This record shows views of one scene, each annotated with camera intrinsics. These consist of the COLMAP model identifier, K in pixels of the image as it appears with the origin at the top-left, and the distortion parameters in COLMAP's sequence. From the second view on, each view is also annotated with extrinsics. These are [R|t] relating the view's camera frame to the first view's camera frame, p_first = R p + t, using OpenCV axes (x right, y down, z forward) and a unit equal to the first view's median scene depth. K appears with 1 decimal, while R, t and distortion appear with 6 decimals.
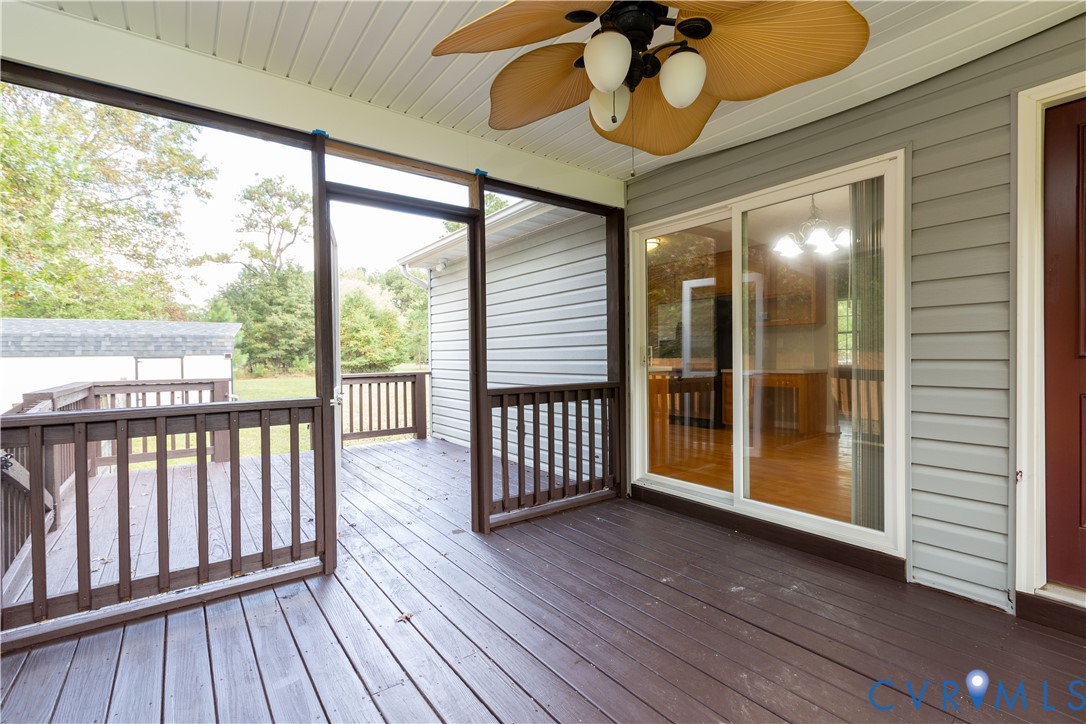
lens RADIAL K [[492.3, 0, 544.1], [0, 492.3, 357.2], [0, 0, 1]] dist [0.003942, 0.000069]
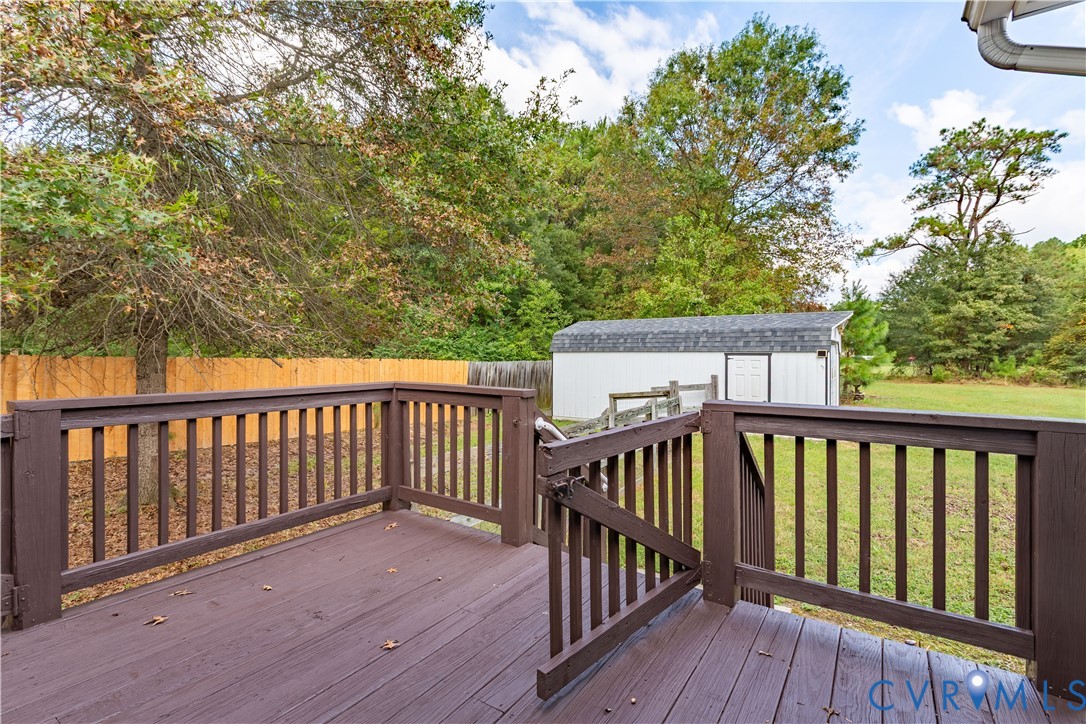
lens RADIAL K [[492.3, 0, 546.4], [0, 492.3, 352.8], [0, 0, 1]] dist [0.003942, 0.000069]
pose [[0.321113, 0.010668, -0.946981, -0.020598], [-0.017059, 0.999839, 0.005479, -0.000334], [0.946887, 0.014395, 0.321243, 0.137143]]
